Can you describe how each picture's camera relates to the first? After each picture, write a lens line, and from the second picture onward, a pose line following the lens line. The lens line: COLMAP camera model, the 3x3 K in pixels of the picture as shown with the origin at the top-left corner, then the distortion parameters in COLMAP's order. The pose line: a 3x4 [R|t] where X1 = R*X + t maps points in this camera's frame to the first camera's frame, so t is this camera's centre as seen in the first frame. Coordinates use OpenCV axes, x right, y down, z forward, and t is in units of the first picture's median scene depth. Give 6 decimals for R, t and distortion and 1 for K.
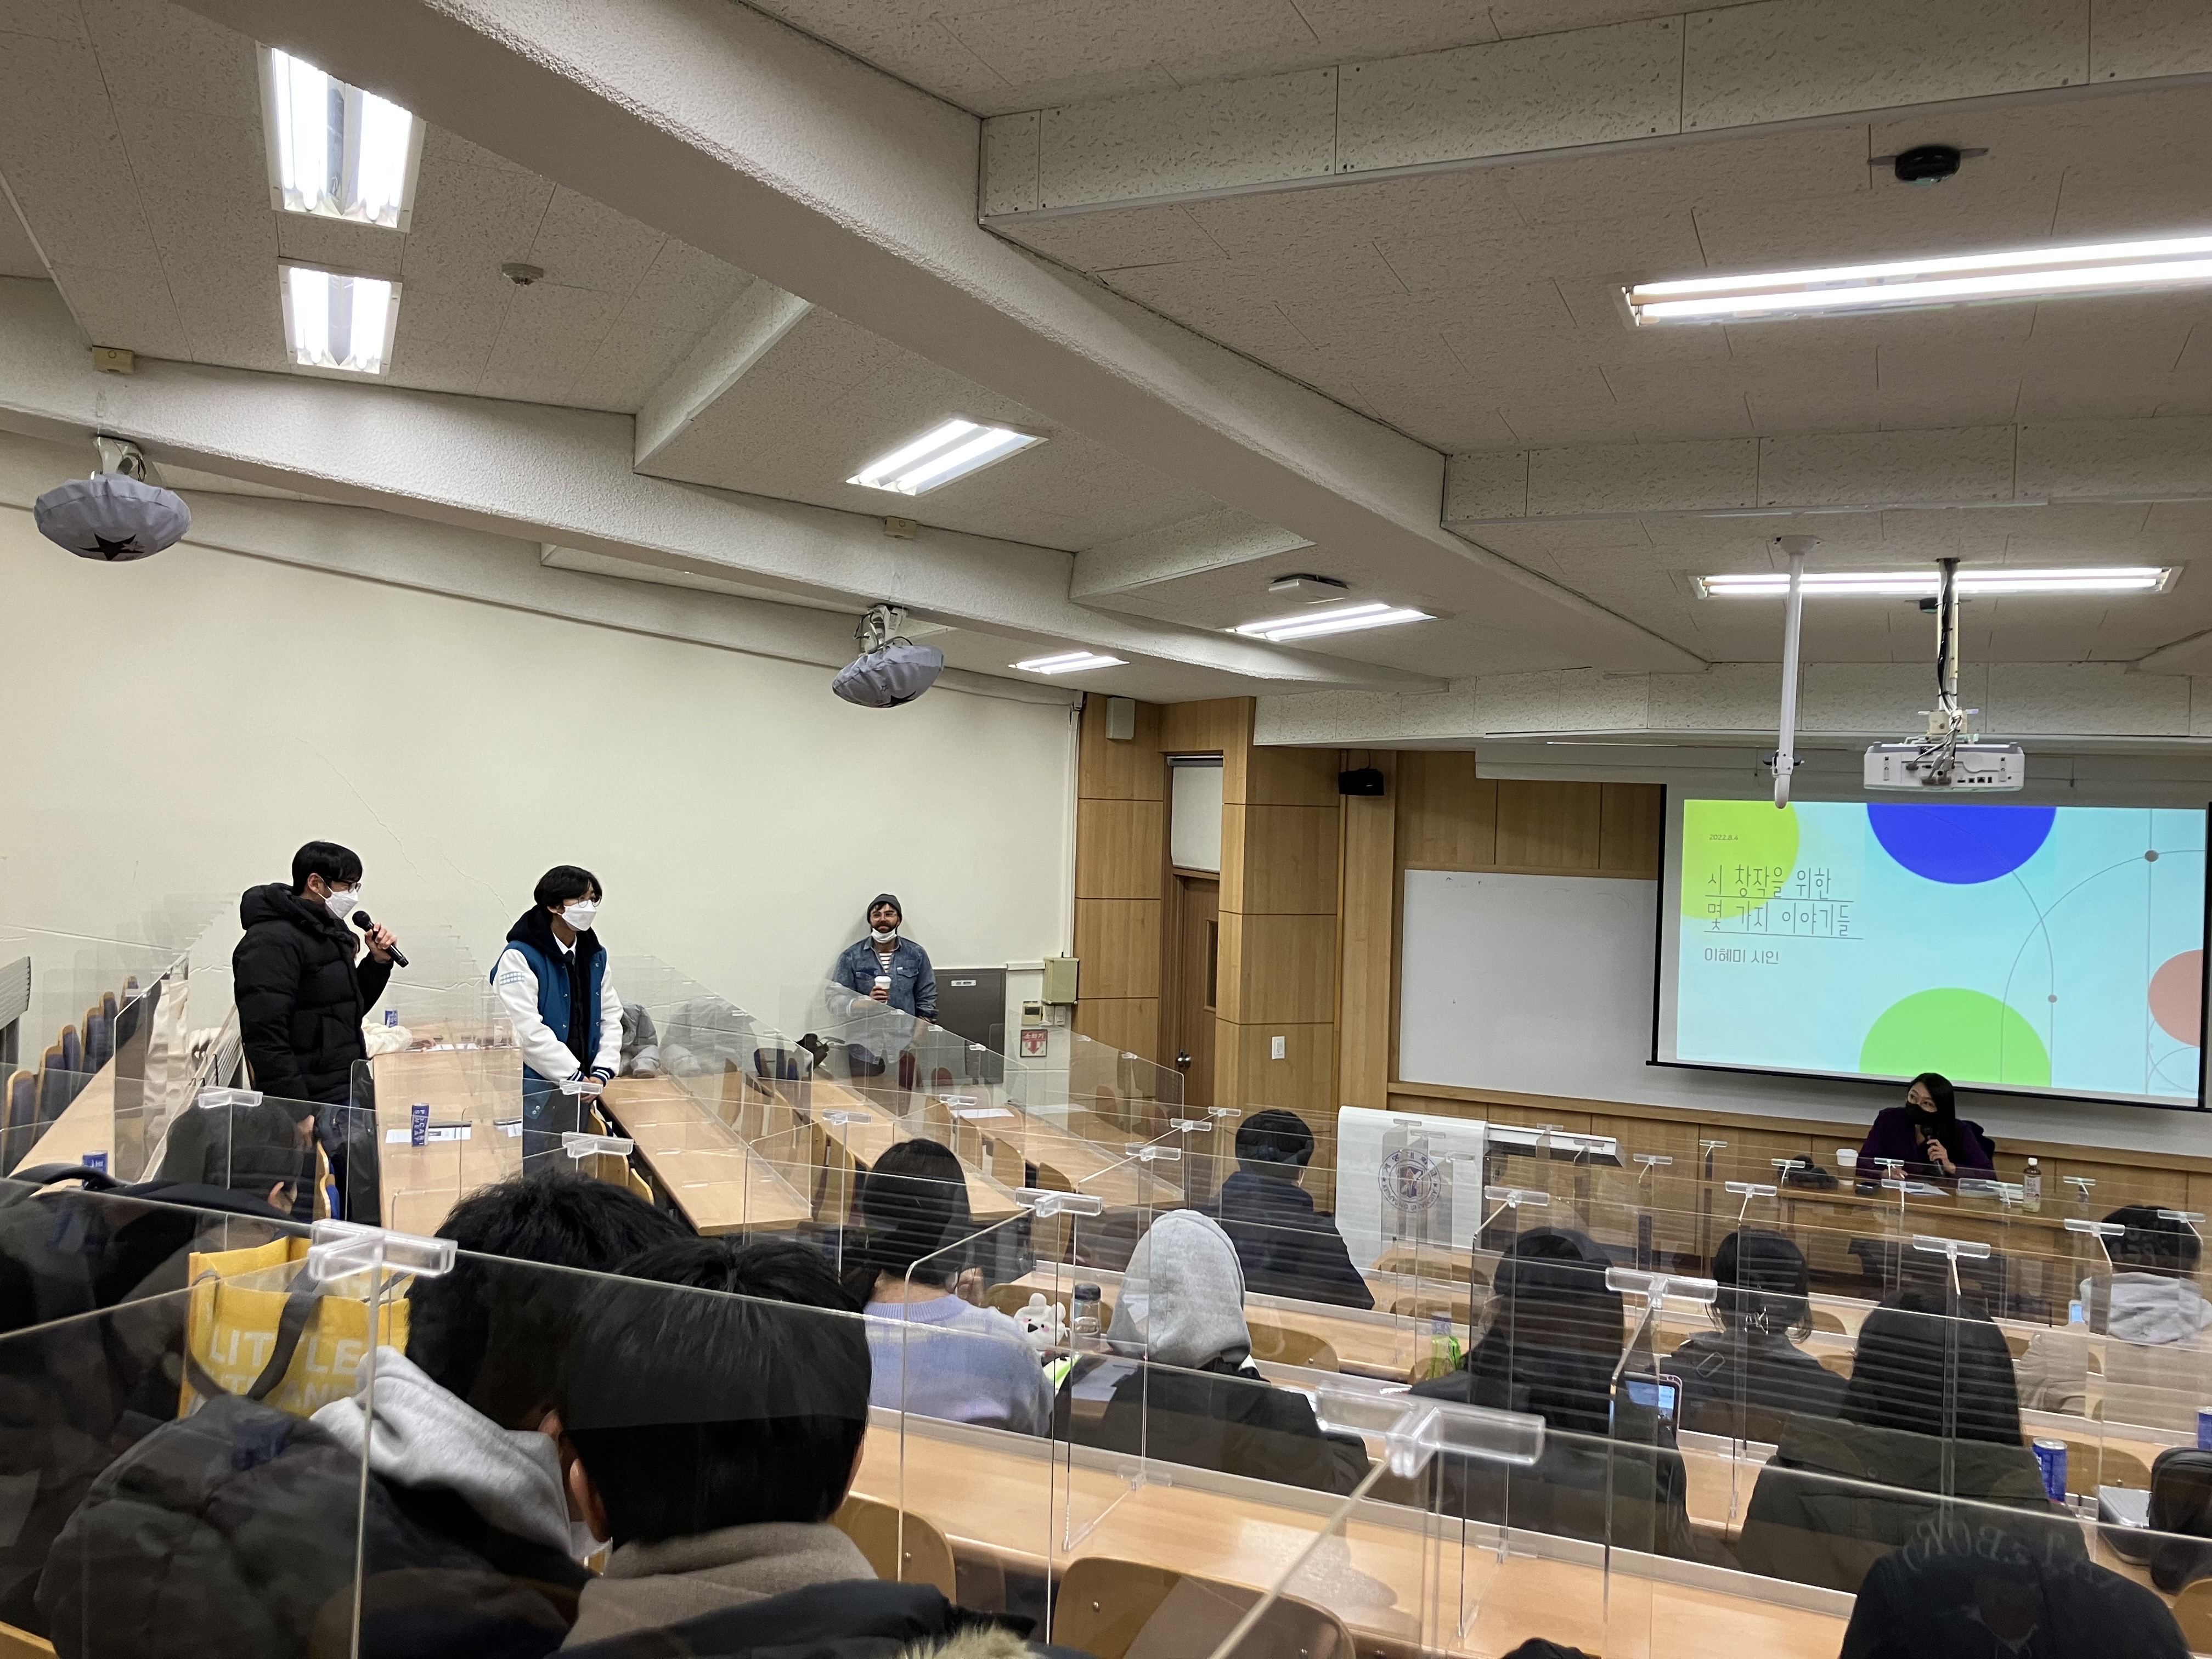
lens RADIAL K [[1814.3, 0, 1098.6], [0, 1814.3, 794.8], [0, 0, 1]] dist [0.008000, 0.036510]
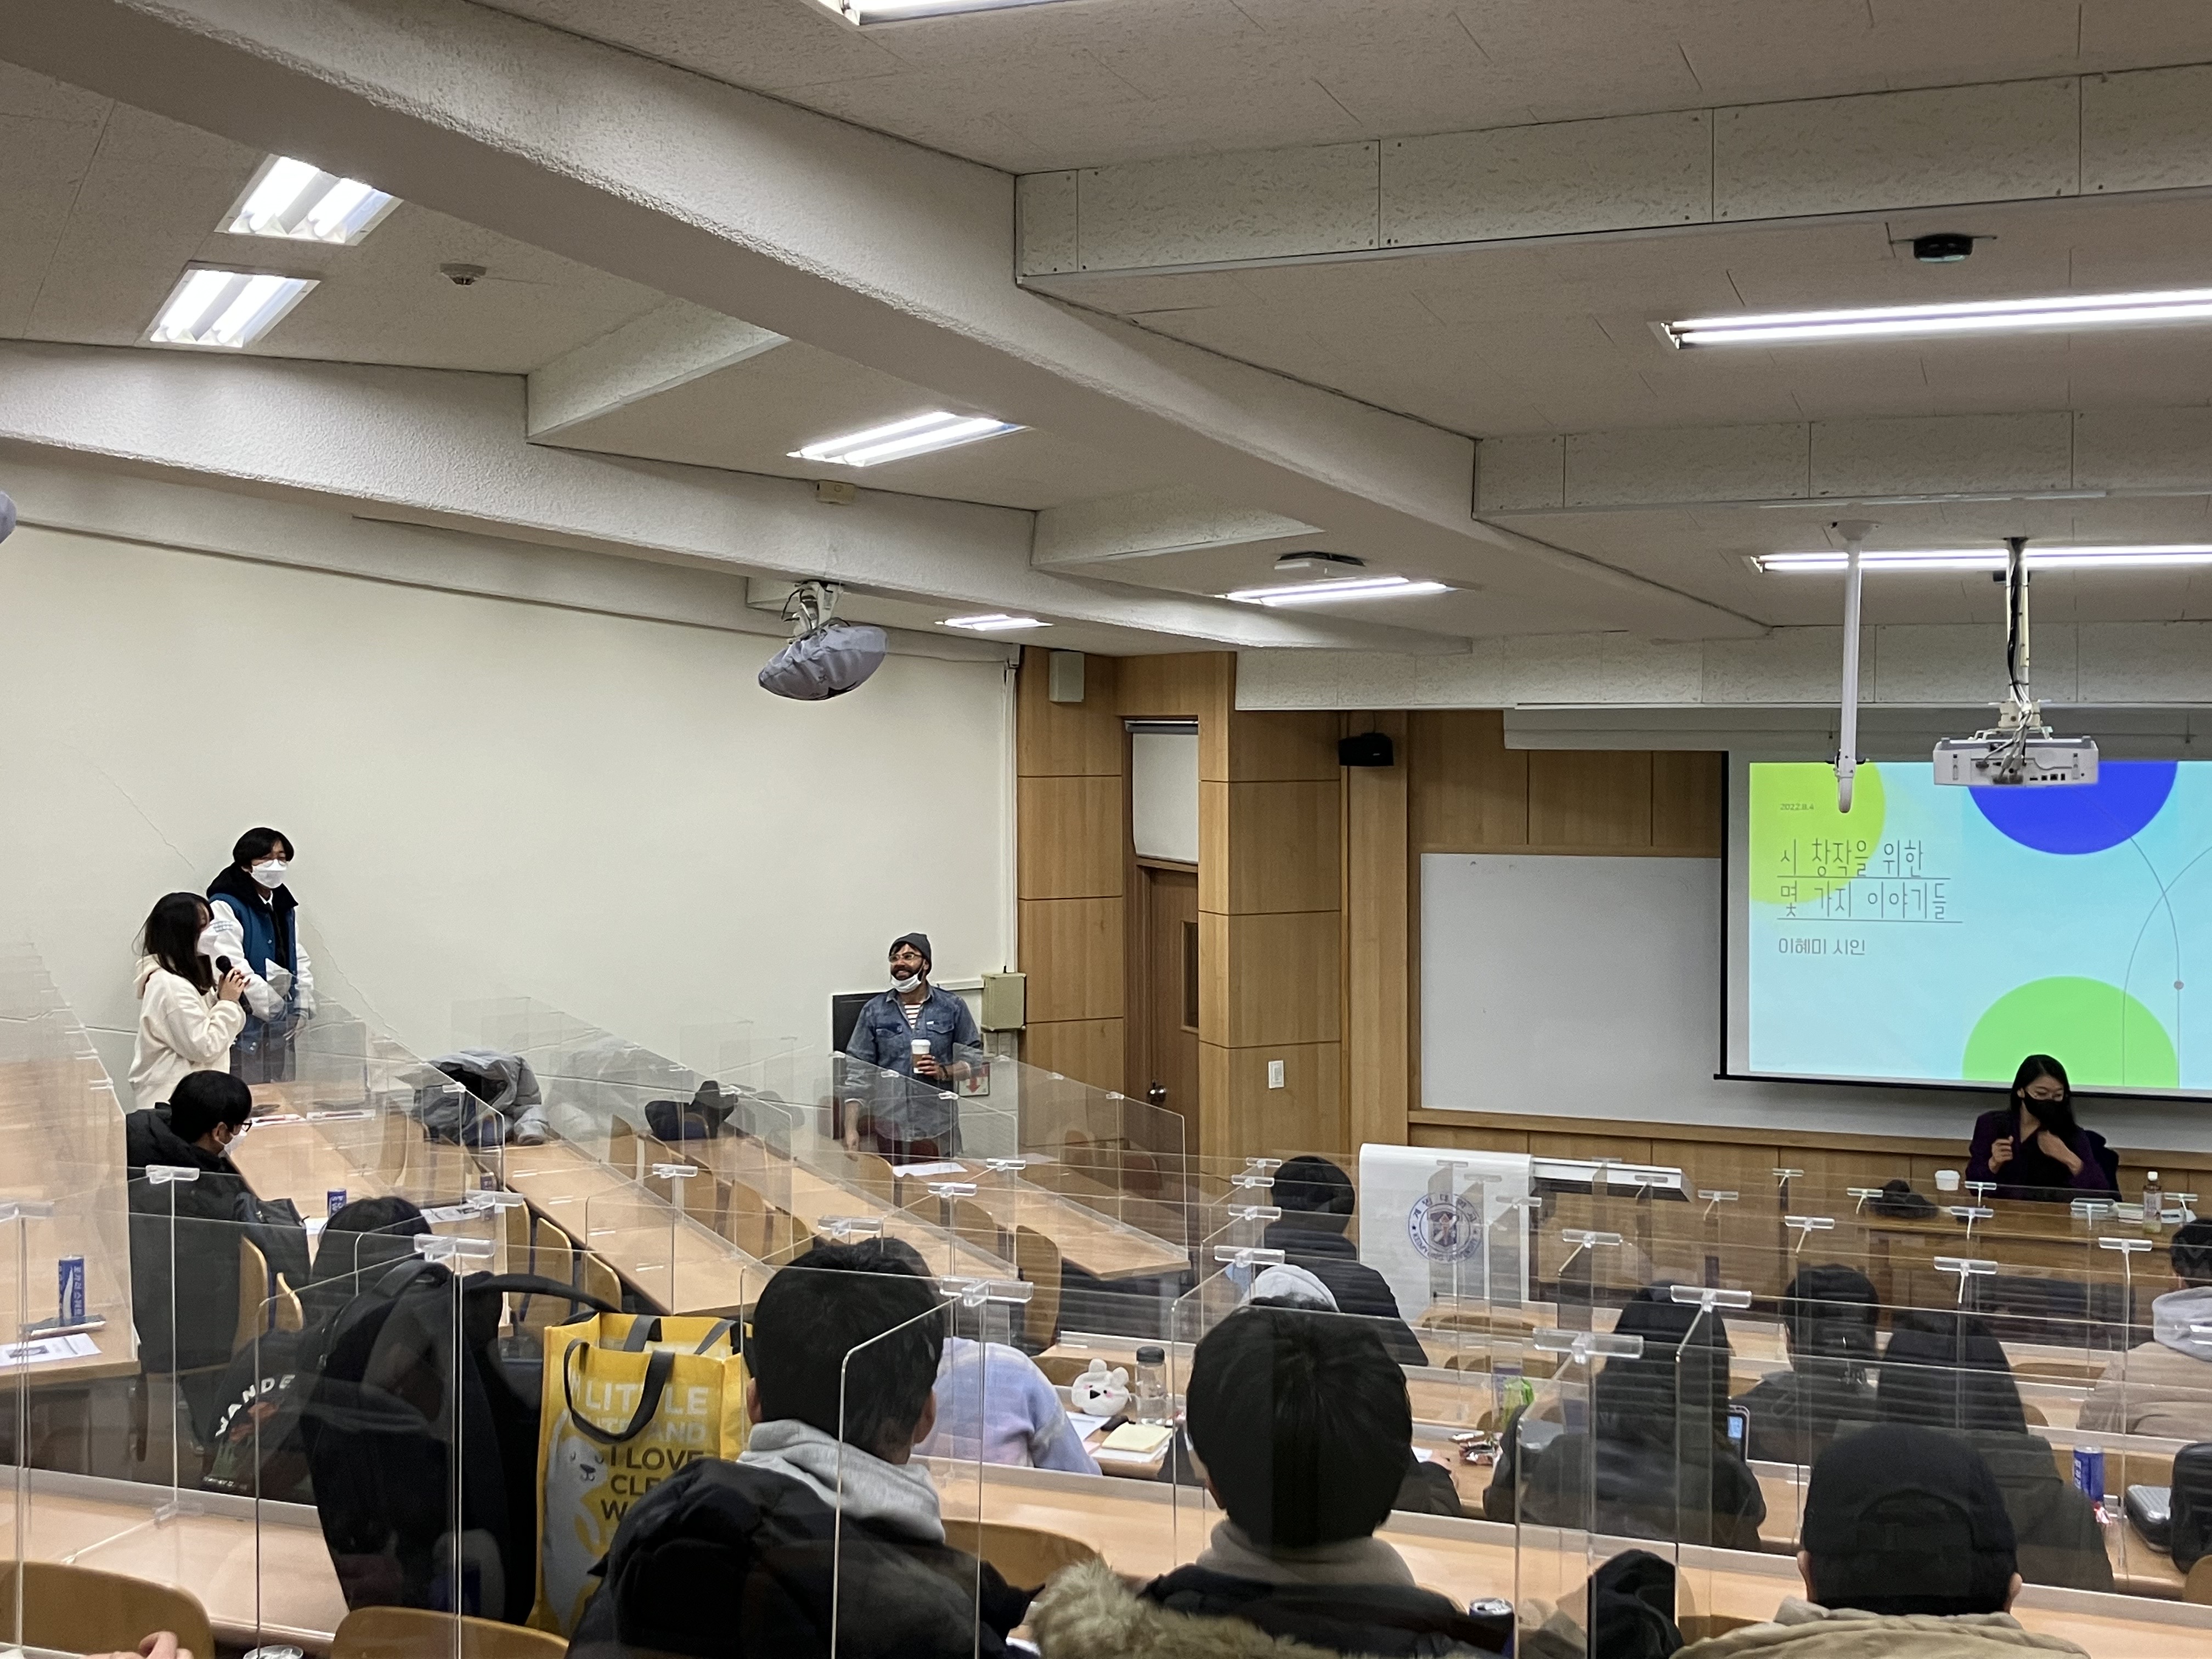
lens RADIAL K [[2470.2, 0, 1096.2], [0, 2470.2, 756.5], [0, 0, 1]] dist [0.050866, 0.005870]
pose [[0.998230, -0.033204, 0.049348, -0.047864], [0.032439, 0.999342, 0.016228, -0.037499], [-0.049854, -0.014598, 0.998650, -0.172662]]
